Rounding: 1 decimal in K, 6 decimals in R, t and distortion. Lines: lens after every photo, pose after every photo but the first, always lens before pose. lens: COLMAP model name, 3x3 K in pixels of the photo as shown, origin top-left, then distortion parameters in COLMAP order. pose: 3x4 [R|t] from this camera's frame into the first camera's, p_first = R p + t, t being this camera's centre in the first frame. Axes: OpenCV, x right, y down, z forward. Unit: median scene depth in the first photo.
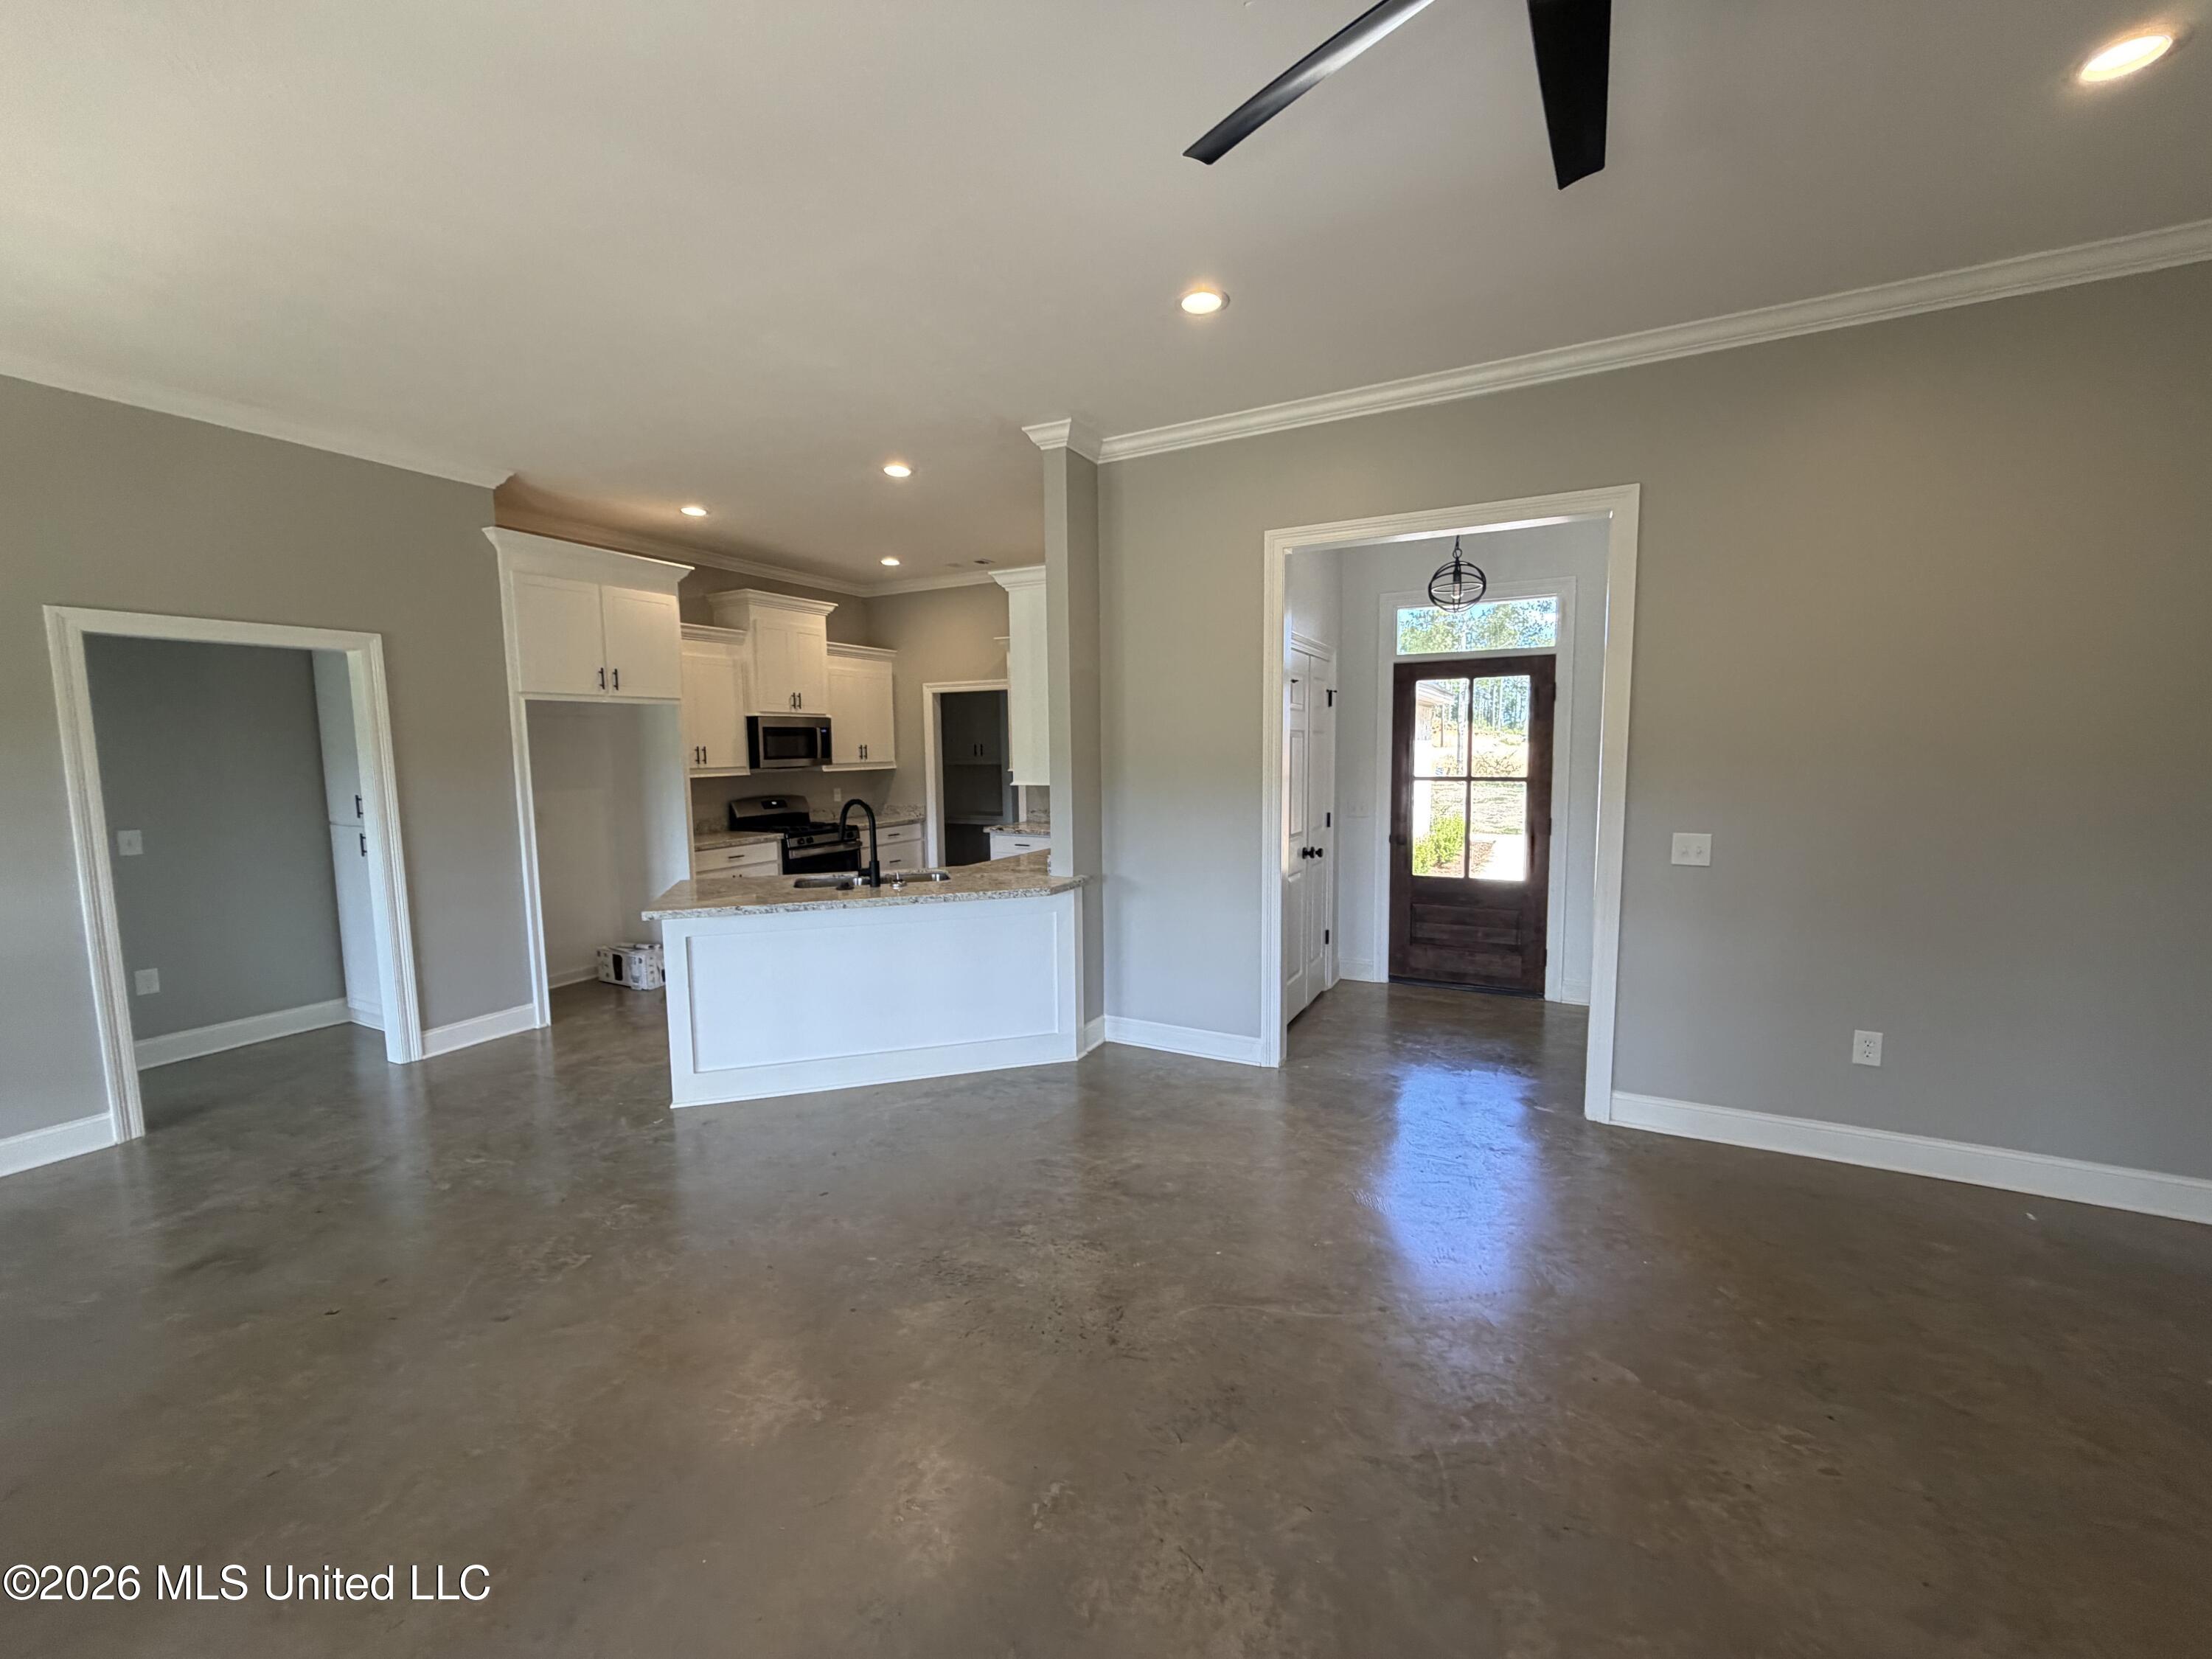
lens RADIAL K [[893.3, 0, 1106.0], [0, 893.3, 829.5], [0, 0, 1]] dist [-0.000553, -0.000024]
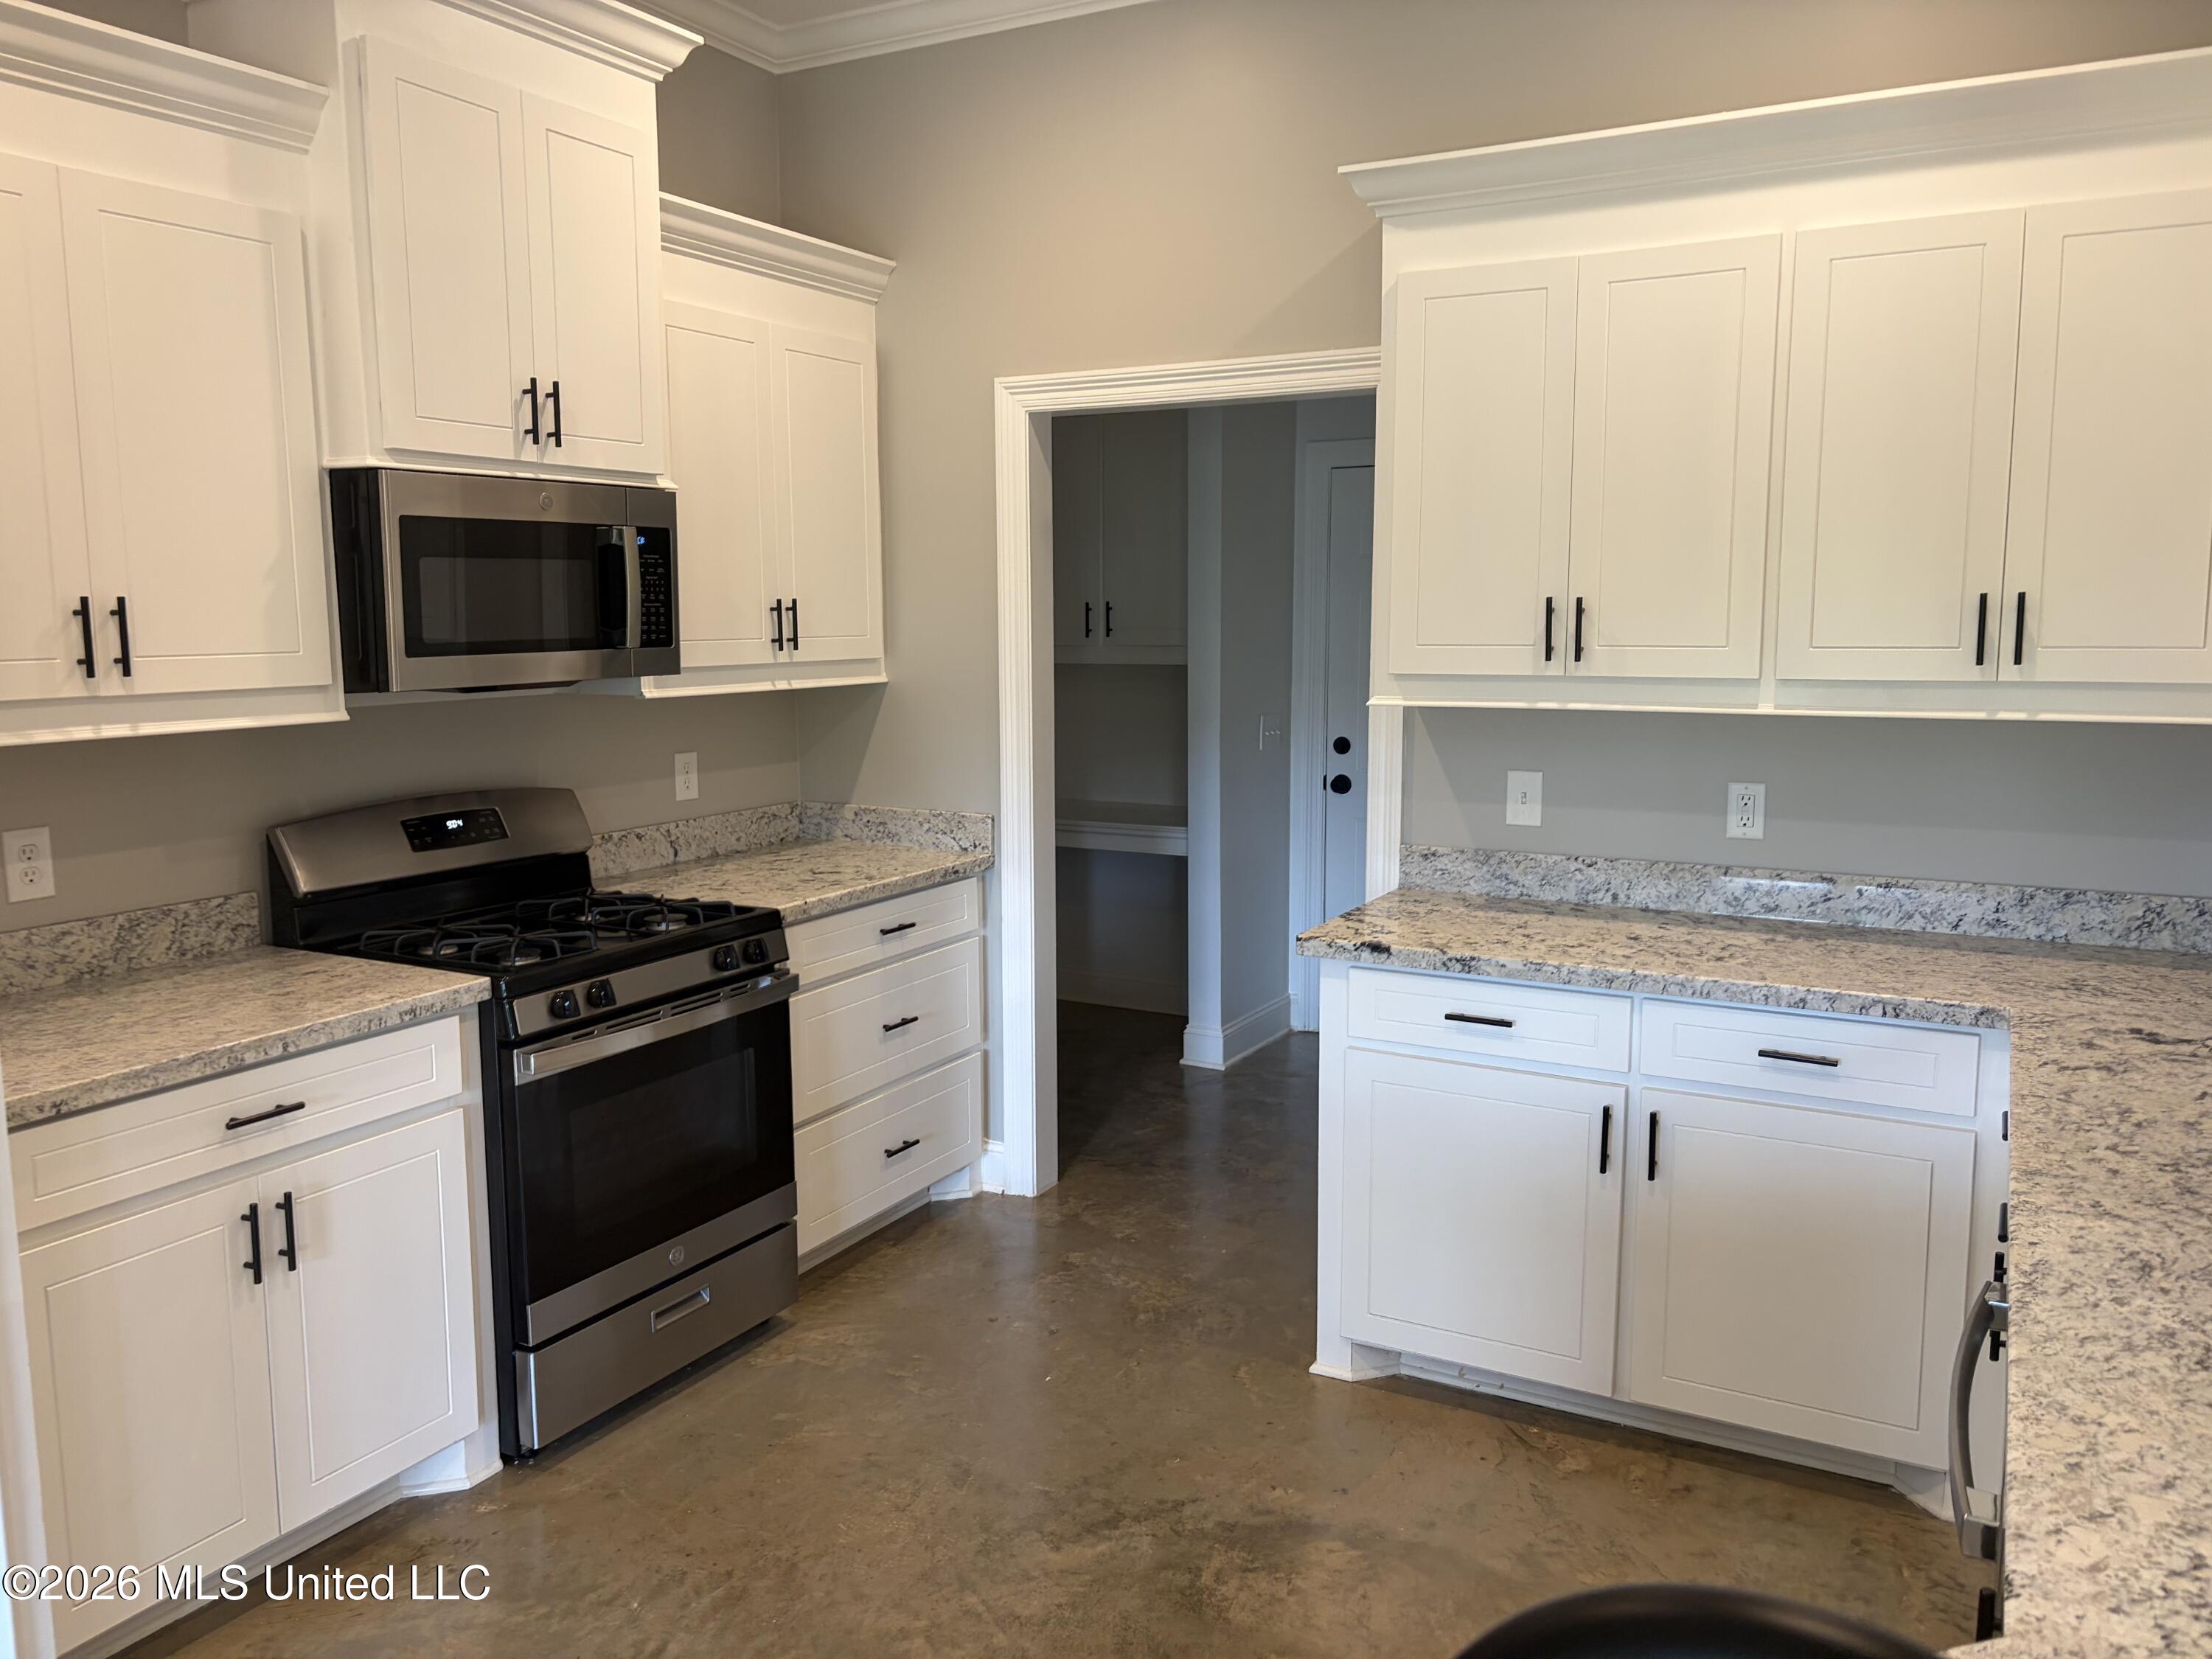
lens RADIAL K [[1675.2, 0, 1106.0], [0, 1675.2, 829.5], [0, 0, 1]] dist [-0.002229, 0.002656]
pose [[0.999942, 0.010689, -0.001603, -0.188232], [-0.010618, 0.999177, 0.039140, -0.049487], [0.002020, -0.039121, 0.999232, 0.532205]]
